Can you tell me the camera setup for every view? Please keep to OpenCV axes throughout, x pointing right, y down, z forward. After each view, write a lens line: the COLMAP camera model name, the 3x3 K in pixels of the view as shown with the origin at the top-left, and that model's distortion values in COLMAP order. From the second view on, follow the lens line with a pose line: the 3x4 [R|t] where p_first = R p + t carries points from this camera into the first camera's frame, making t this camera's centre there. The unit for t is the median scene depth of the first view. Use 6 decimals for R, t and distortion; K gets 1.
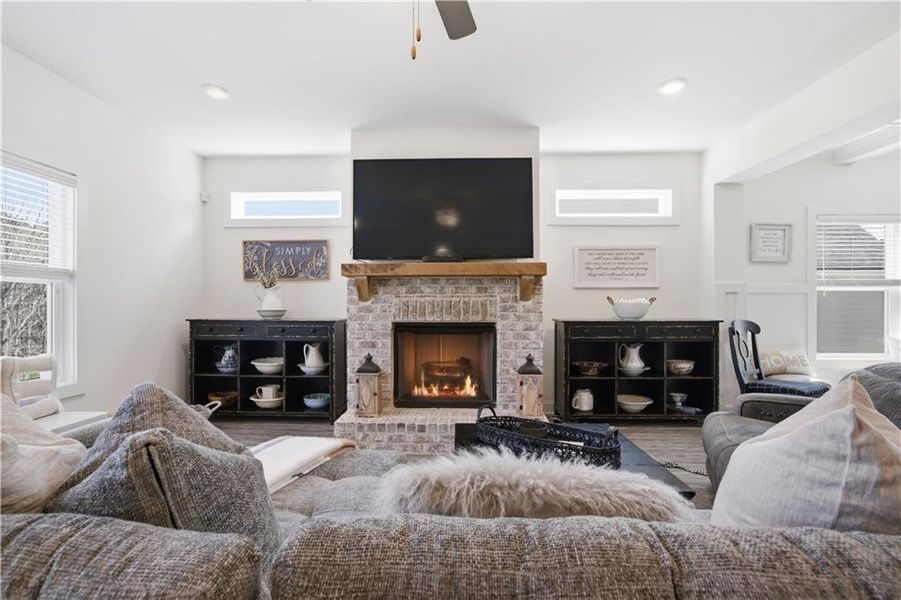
lens RADIAL K [[420.7, 0, 450.5], [0, 420.7, 300.0], [0, 0, 1]] dist [-0.001956, 0.001282]
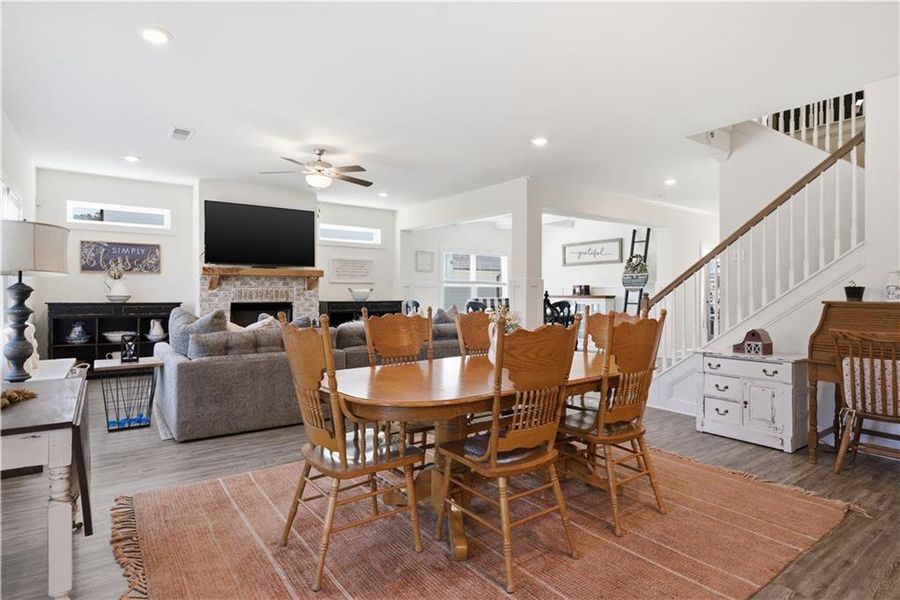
lens RADIAL K [[479.1, 0, 450.6], [0, 479.1, 289.8], [0, 0, 1]] dist [0.001484, -0.001406]
pose [[0.792610, 0.007033, 0.609688, -0.537346], [-0.011694, 0.999925, 0.003667, -0.012925], [-0.609616, -0.010036, 0.792633, -0.896620]]
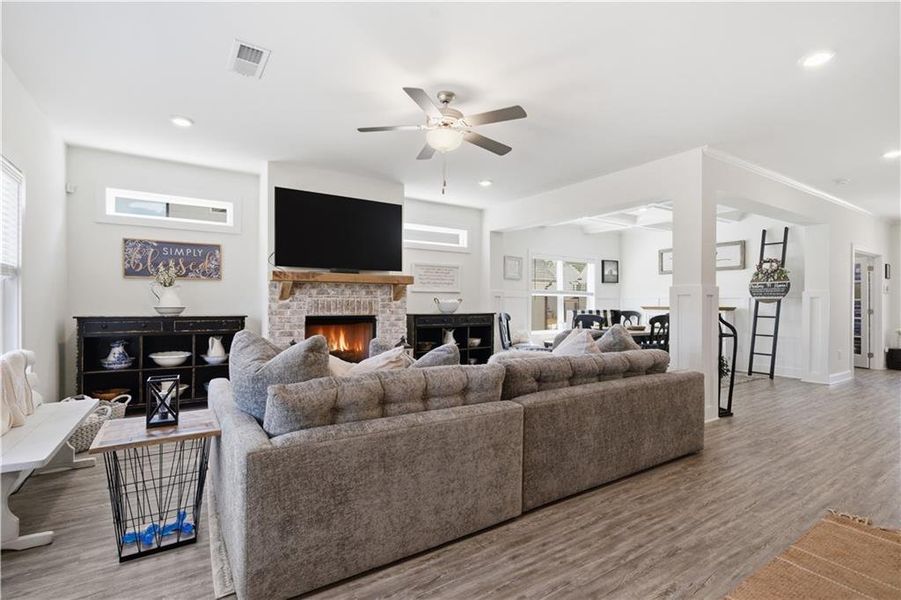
lens RADIAL K [[420.7, 0, 450.5], [0, 420.7, 300.0], [0, 0, 1]] dist [-0.001956, 0.001282]
pose [[0.823045, 0.008596, 0.567911, -0.460519], [-0.012747, 0.999913, 0.003338, -0.007107], [-0.567833, -0.009986, 0.823083, -0.301146]]
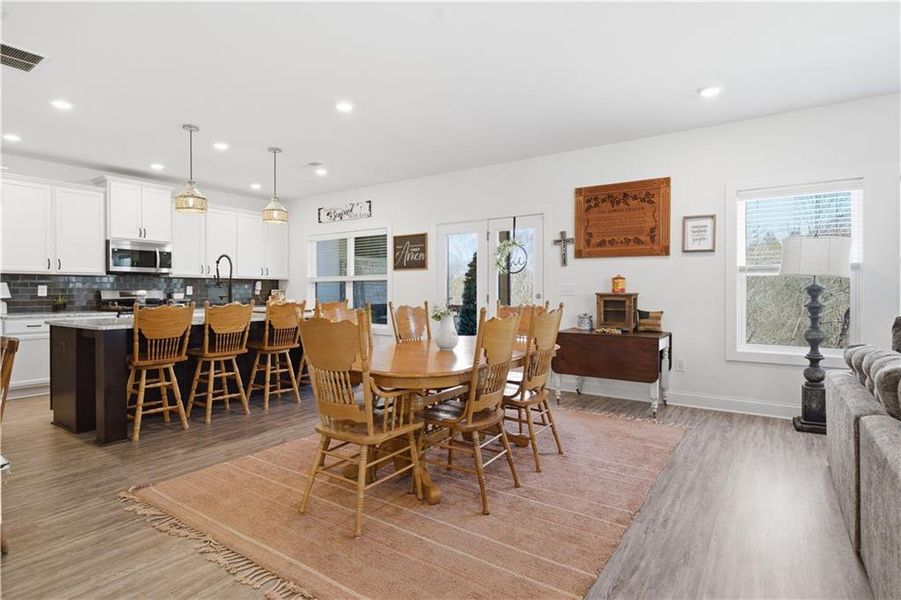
lens RADIAL K [[465.9, 0, 449.8], [0, 465.9, 295.7], [0, 0, 1]] dist [-0.000350, -0.000819]
pose [[-0.542220, 0.010044, -0.840177, 0.567474], [0.012872, 0.999911, 0.003647, -0.001142], [0.840138, -0.008837, -0.542301, 0.005531]]
